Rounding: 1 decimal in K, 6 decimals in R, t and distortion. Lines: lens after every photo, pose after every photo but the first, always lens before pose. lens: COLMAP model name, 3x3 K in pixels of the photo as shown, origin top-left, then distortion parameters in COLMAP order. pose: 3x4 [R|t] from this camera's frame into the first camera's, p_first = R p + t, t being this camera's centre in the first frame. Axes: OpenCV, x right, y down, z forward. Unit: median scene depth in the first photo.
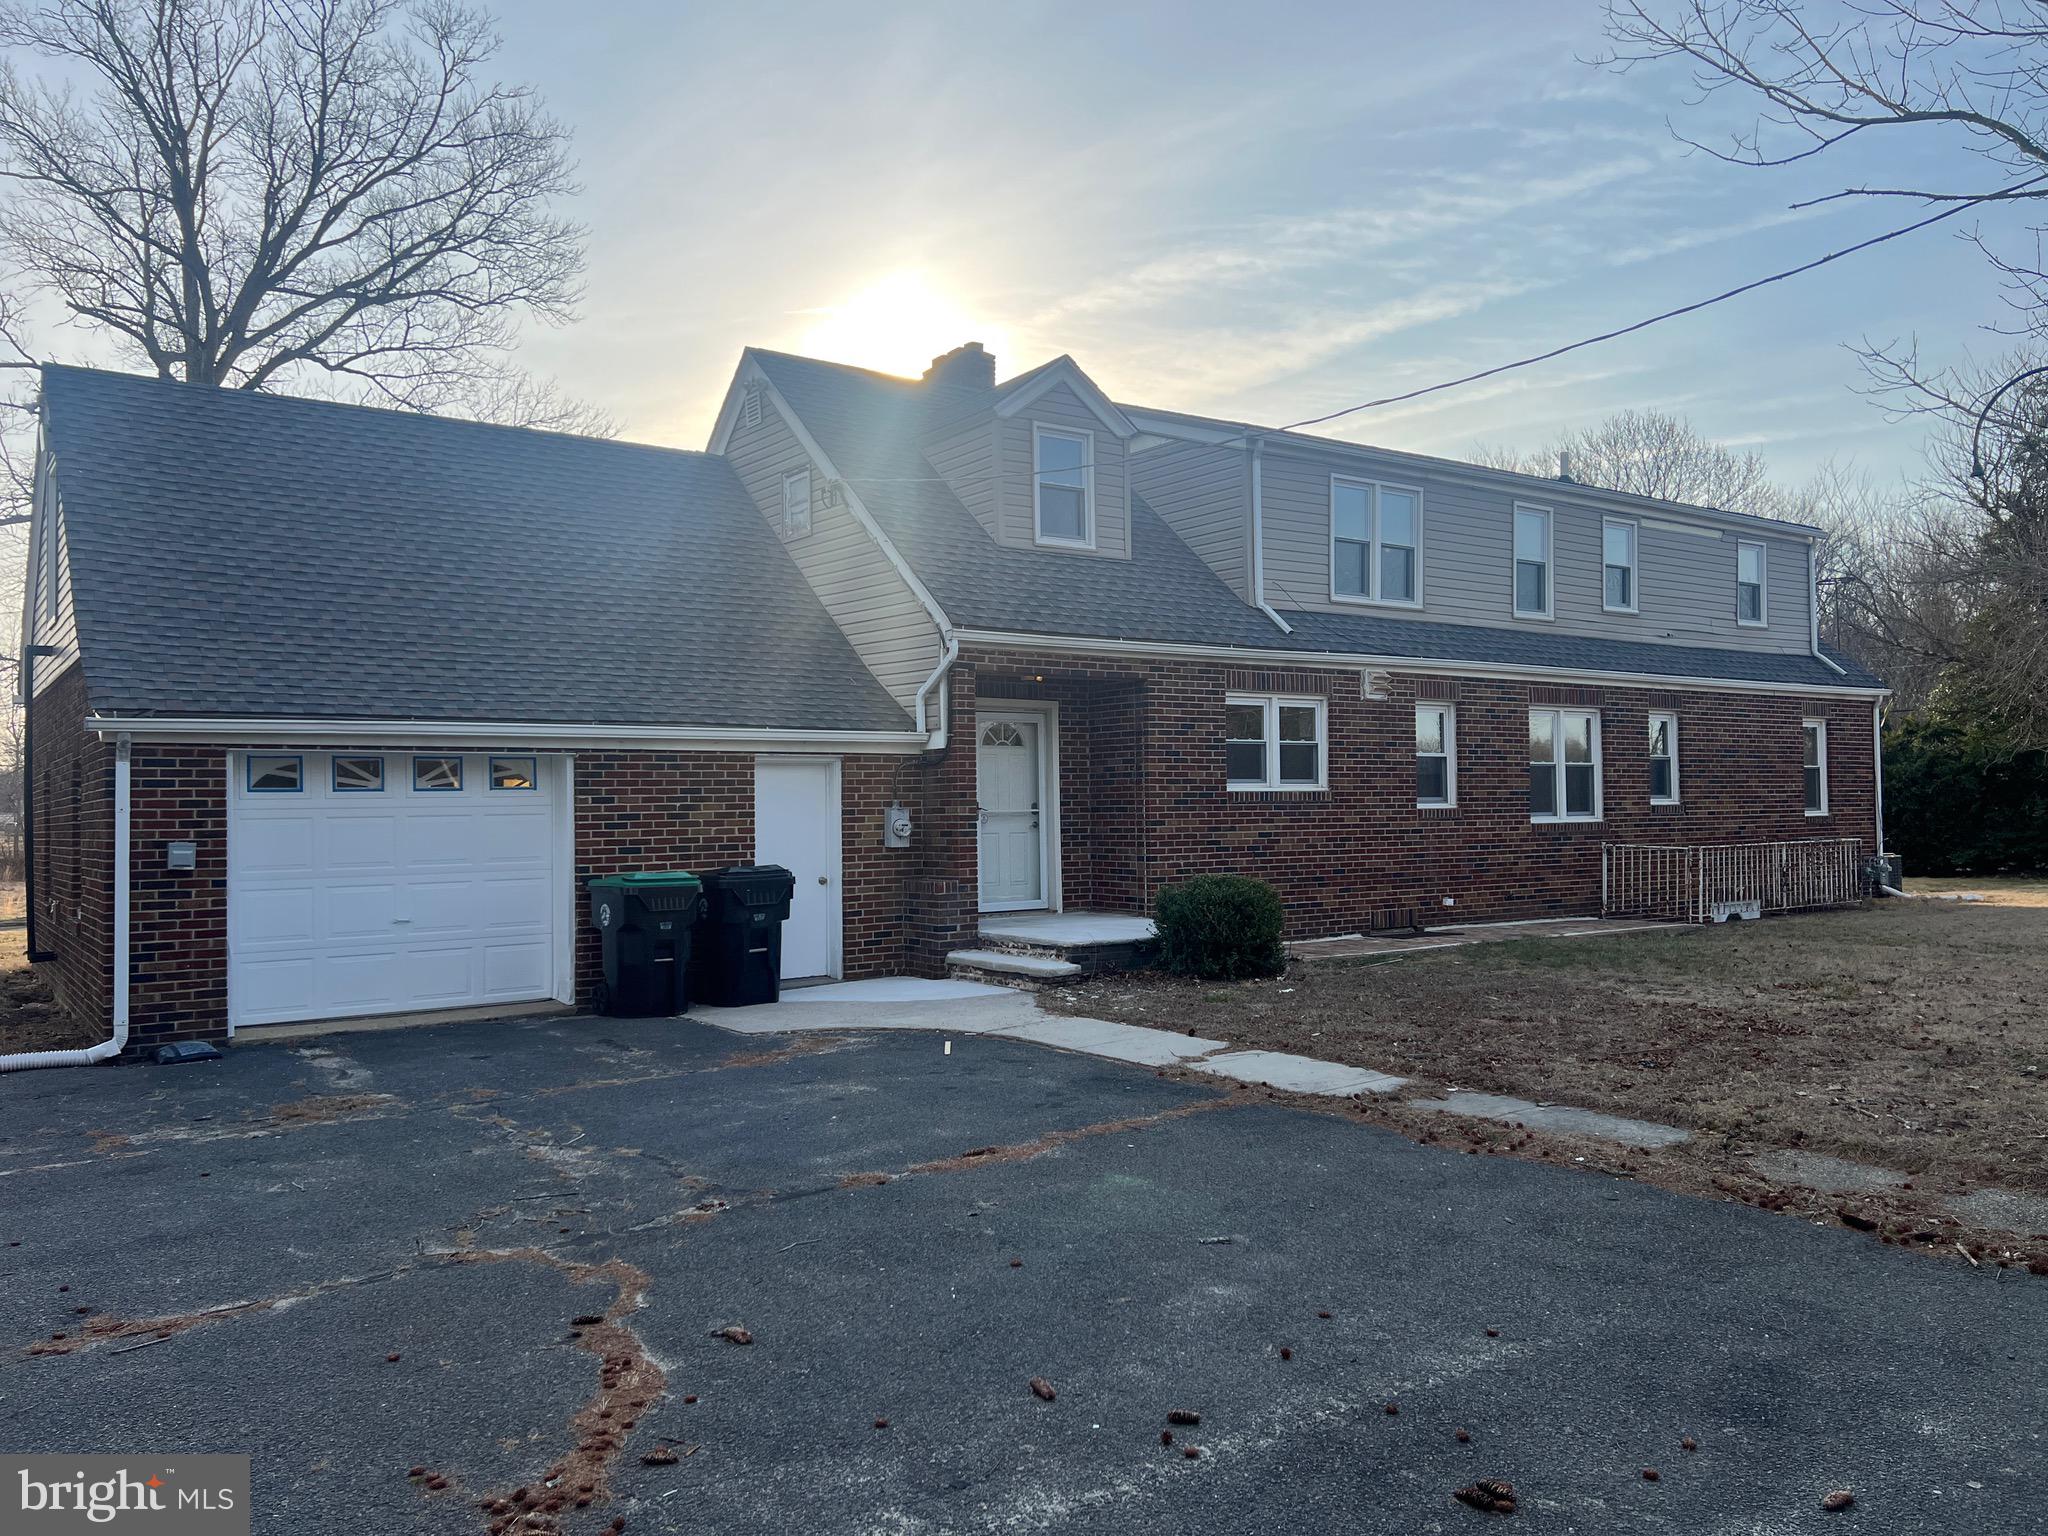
lens RADIAL K [[1528.0, 0, 1023.3], [0, 1528.0, 752.1], [0, 0, 1]] dist [0.062461, -0.068187]
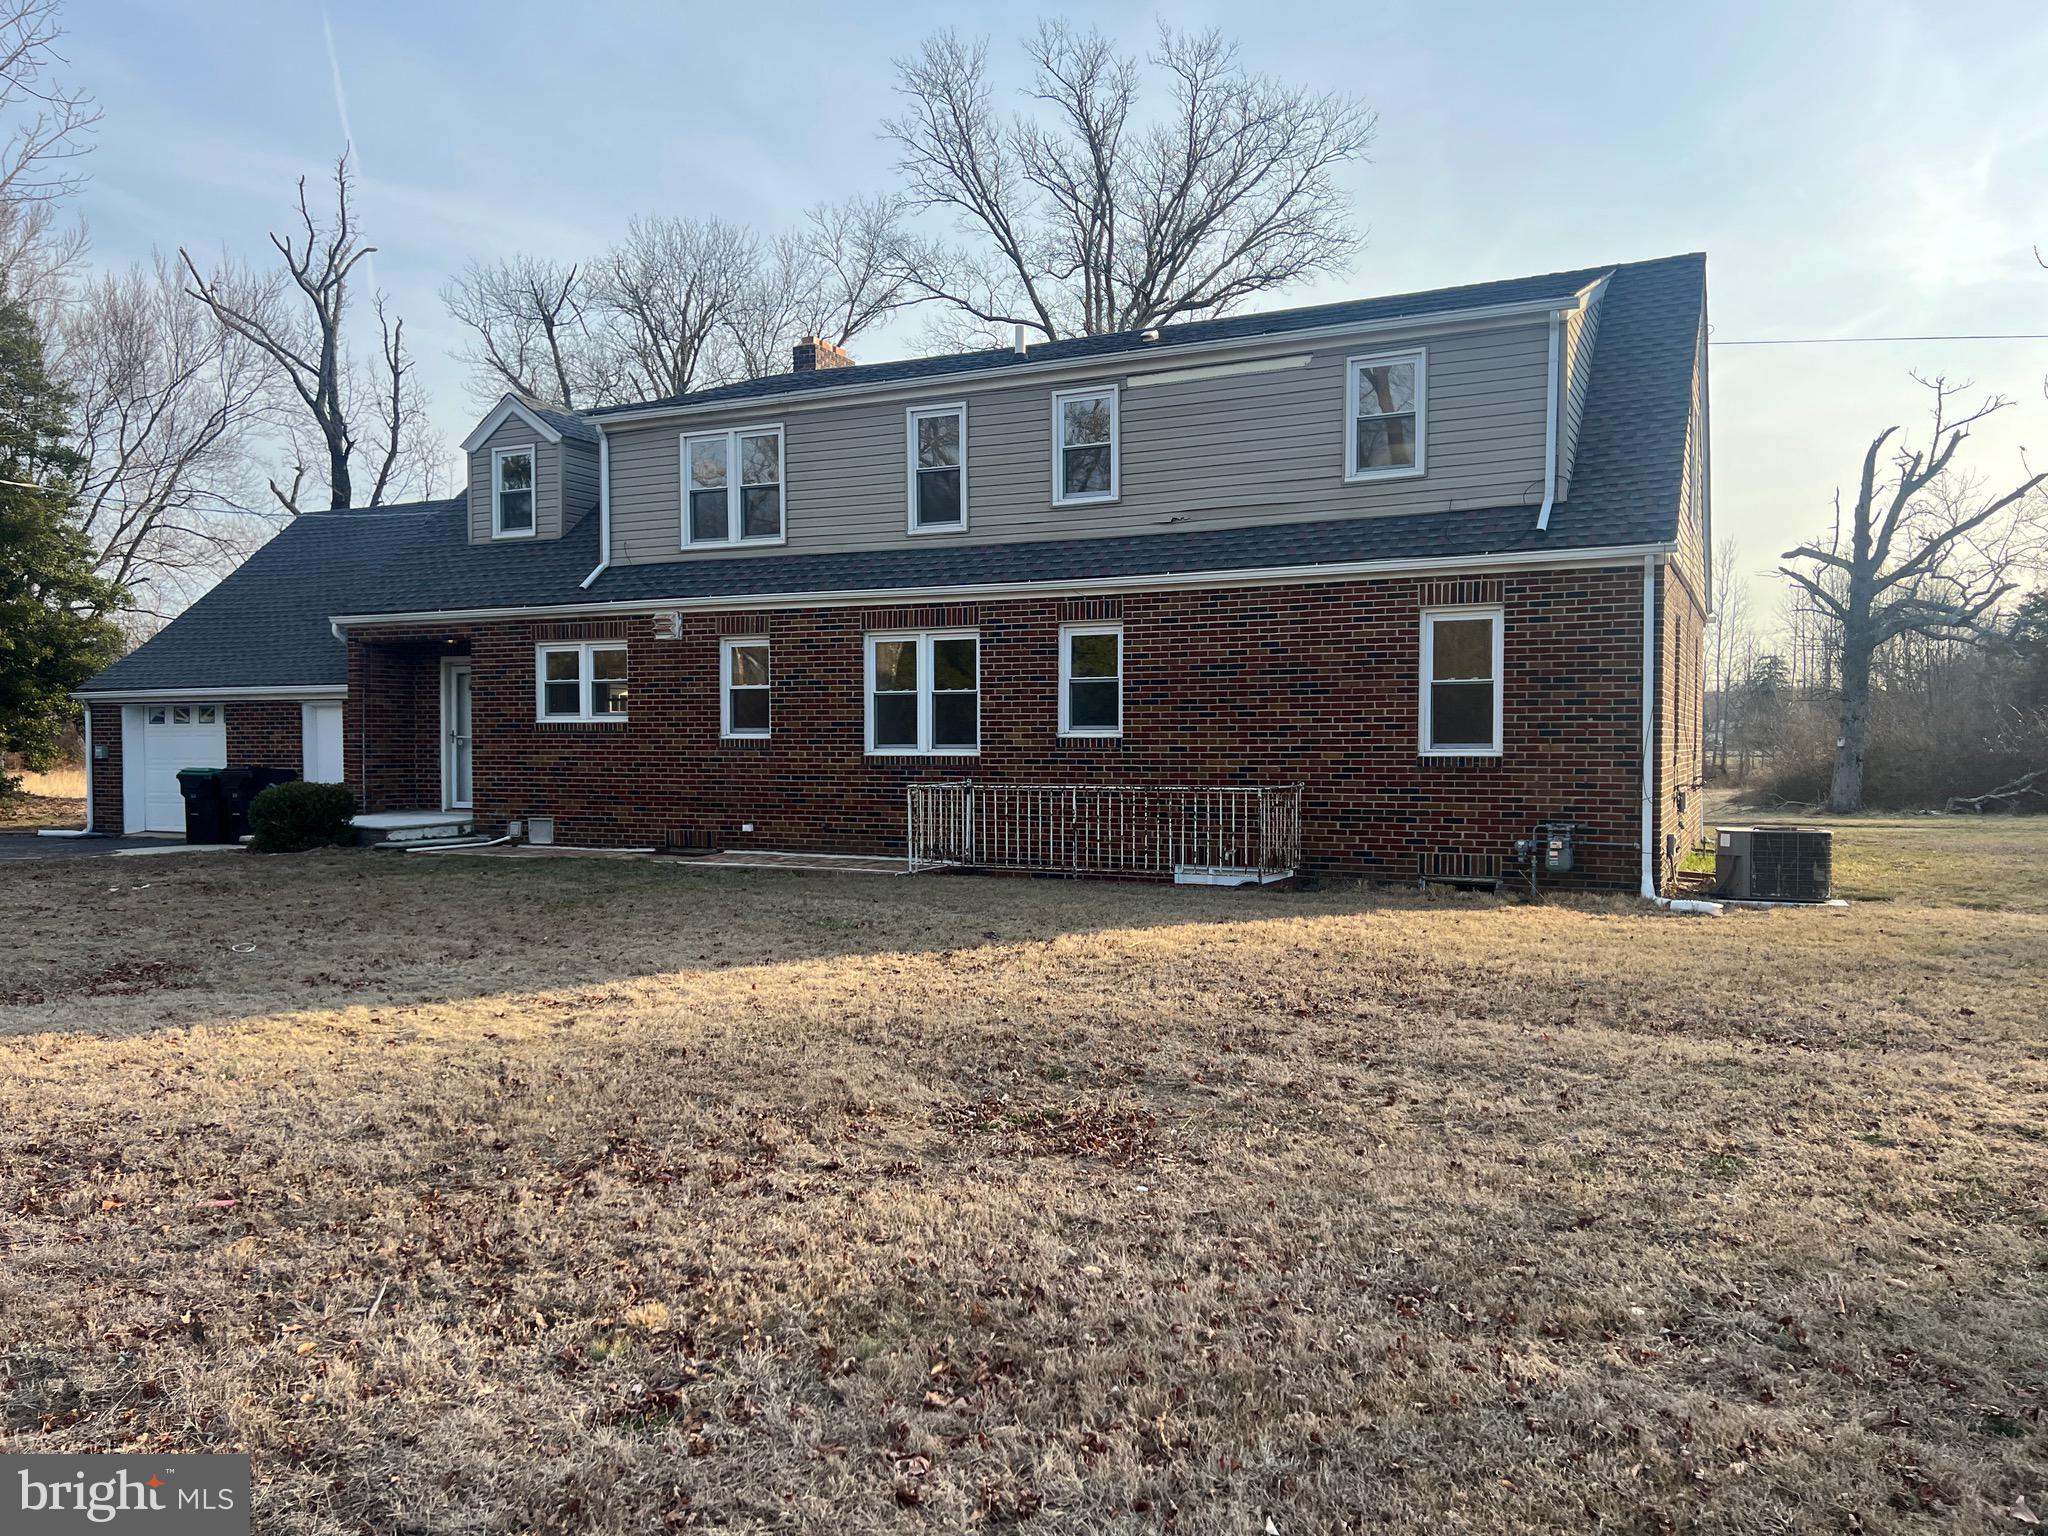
lens RADIAL K [[1528.0, 0, 1025.3], [0, 1528.0, 785.4], [0, 0, 1]] dist [0.062461, -0.068187]
pose [[0.493048, 0.026877, -0.869587, 1.314415], [0.019261, 0.998940, 0.041797, 0.029702], [0.869789, -0.037357, 0.492008, 0.675489]]
